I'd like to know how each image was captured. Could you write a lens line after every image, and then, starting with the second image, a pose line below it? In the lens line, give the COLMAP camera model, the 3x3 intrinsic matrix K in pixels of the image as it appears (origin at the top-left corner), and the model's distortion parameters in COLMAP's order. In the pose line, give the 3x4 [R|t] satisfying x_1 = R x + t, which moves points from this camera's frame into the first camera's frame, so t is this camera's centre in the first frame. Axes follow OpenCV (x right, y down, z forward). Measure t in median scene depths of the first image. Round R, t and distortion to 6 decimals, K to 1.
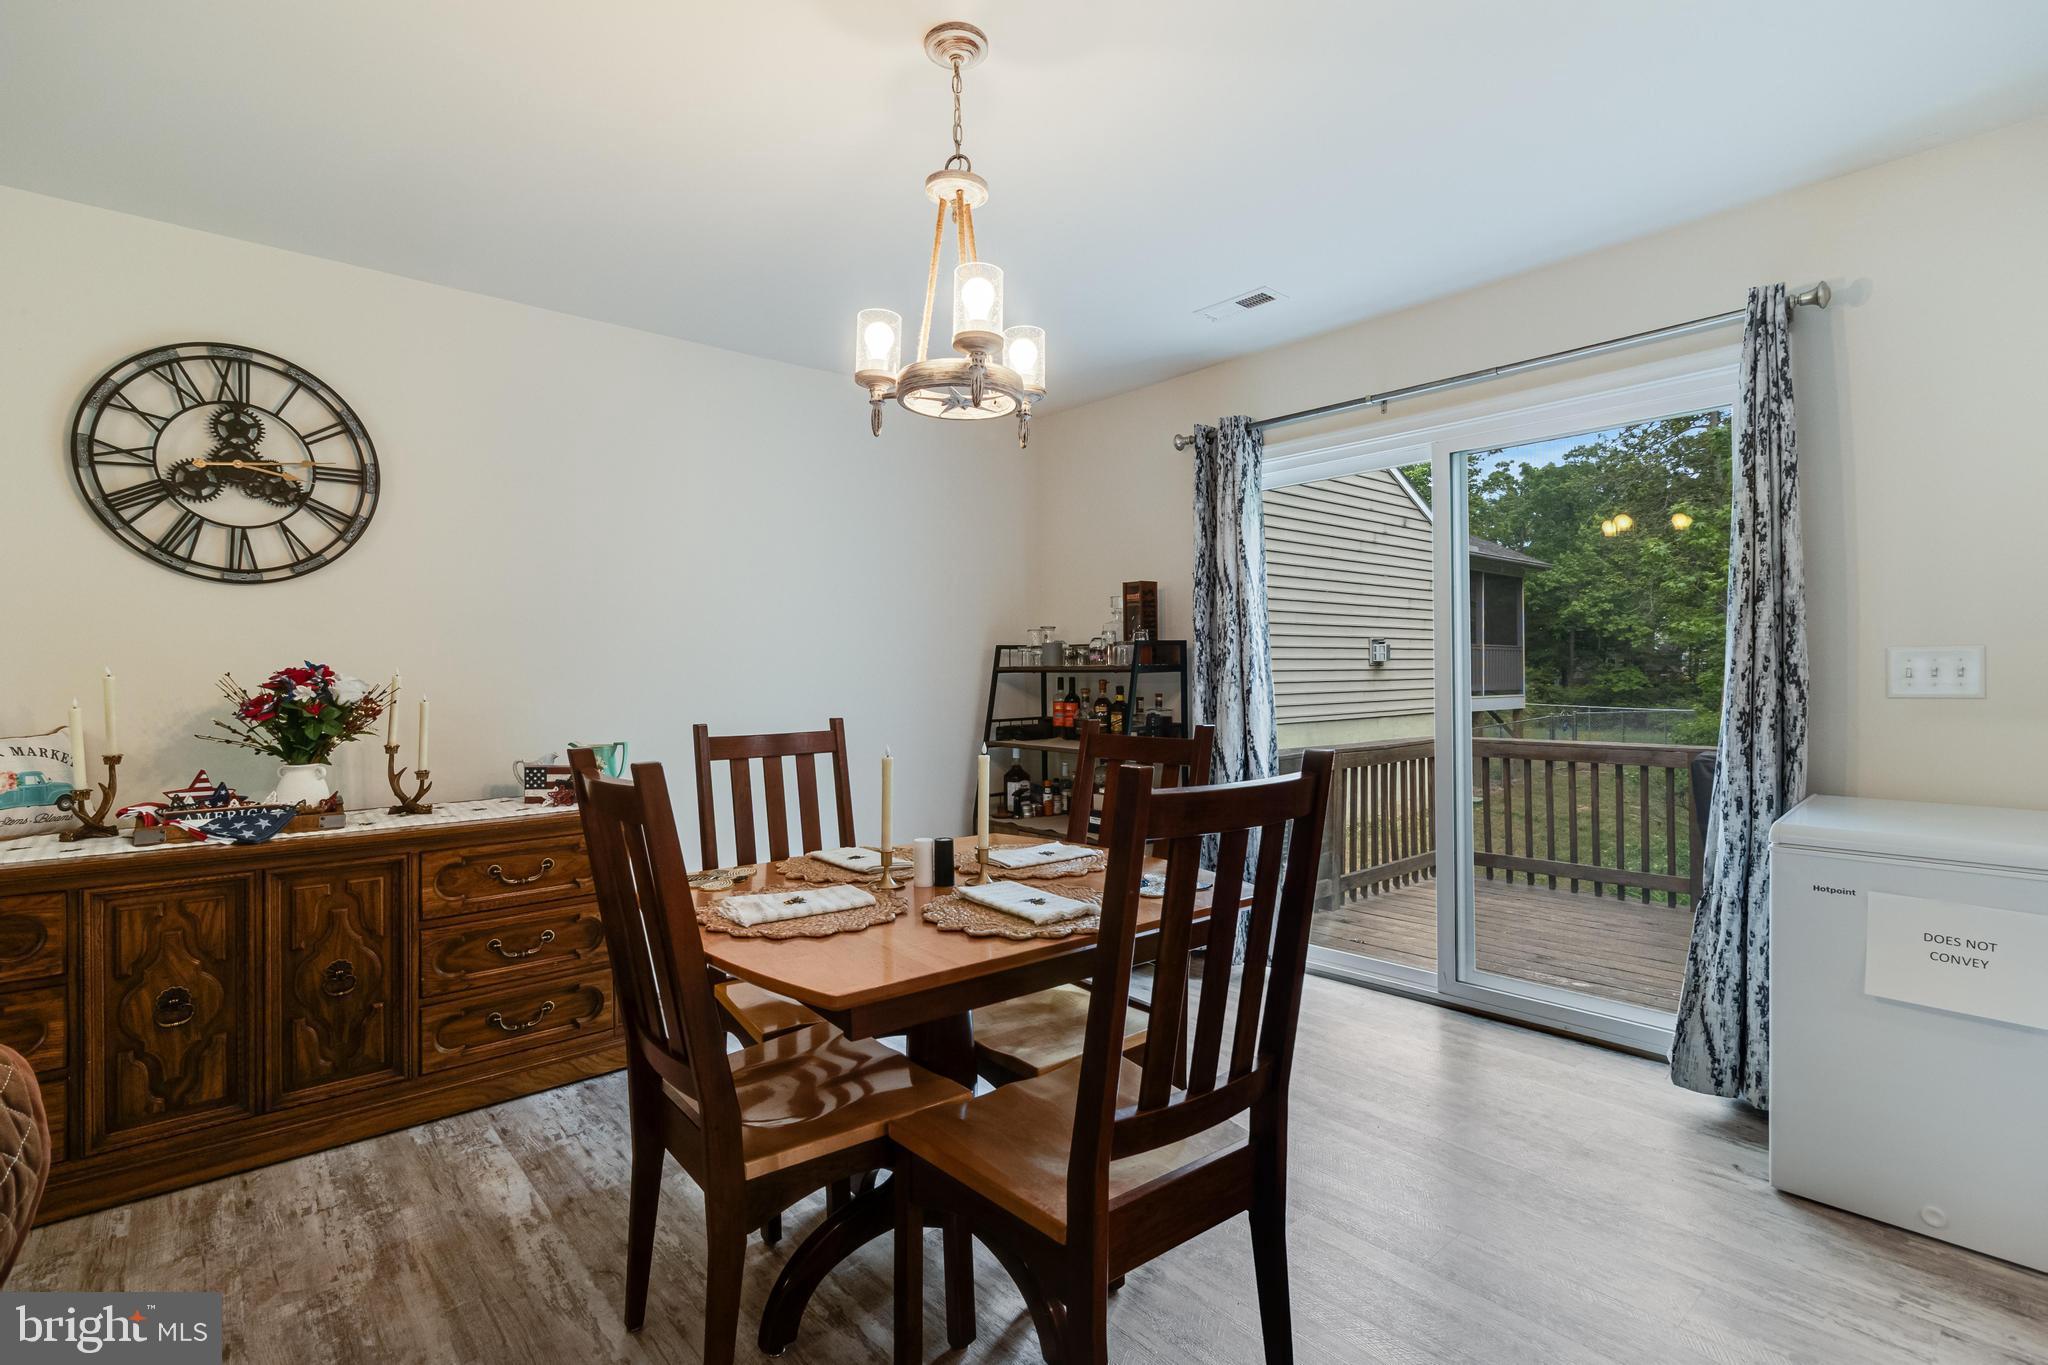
lens RADIAL K [[961.4, 0, 1019.3], [0, 961.4, 679.8], [0, 0, 1]] dist [0.000839, 0.000017]
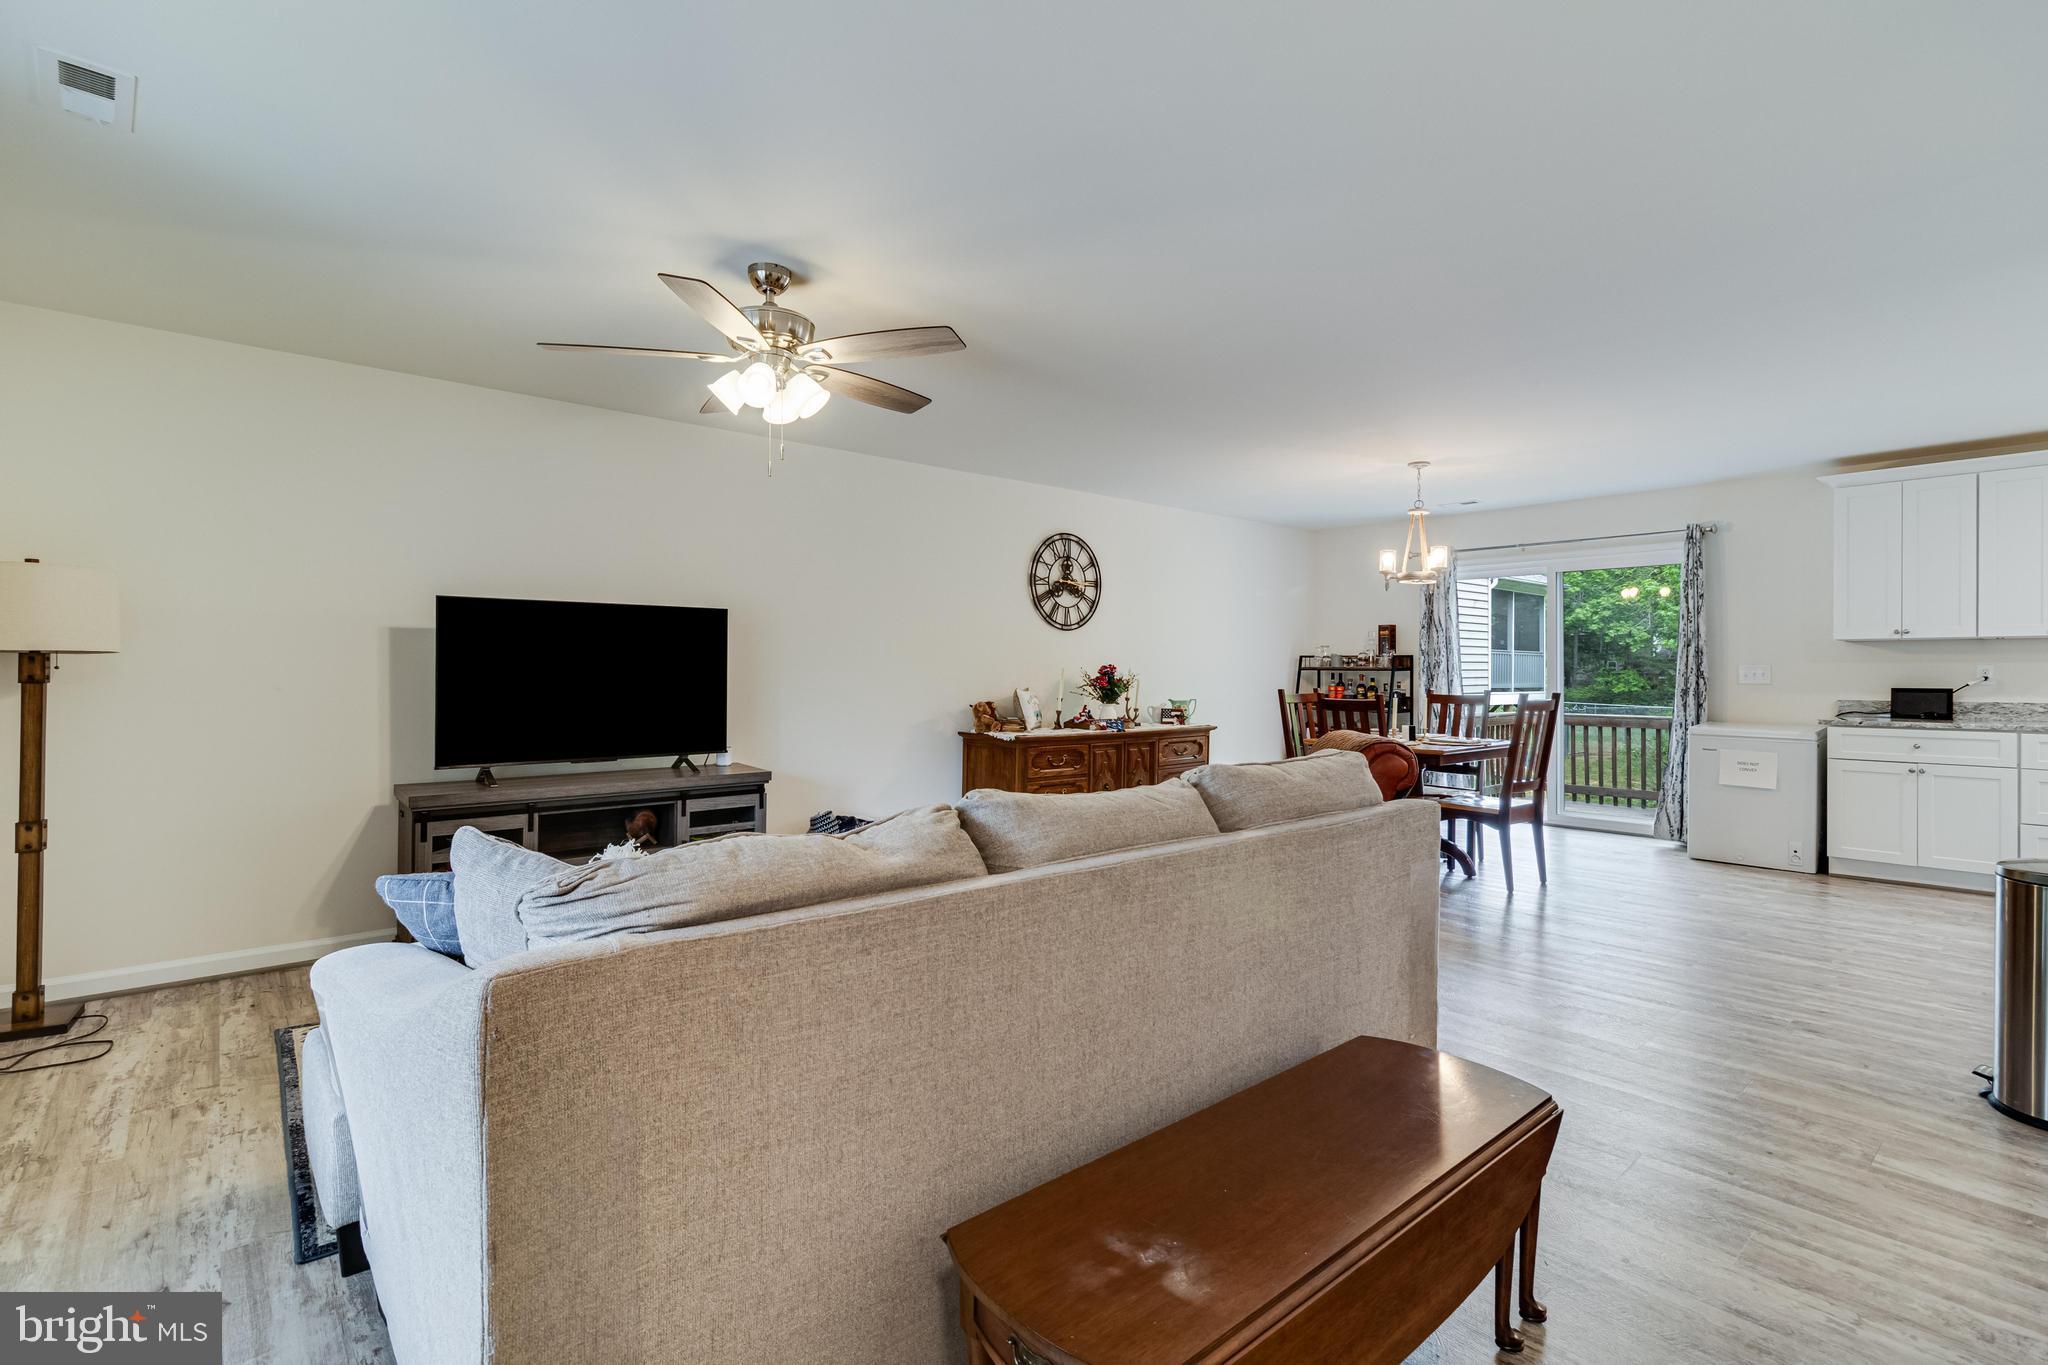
lens RADIAL K [[939.5, 0, 1023.7], [0, 939.5, 672.1], [0, 0, 1]] dist [-0.000772, -0.000208]
pose [[0.999913, 0.011529, -0.006382, -0.936875], [-0.011552, 0.999927, -0.003502, 0.015742], [0.006341, 0.003575, 0.999974, -1.434822]]
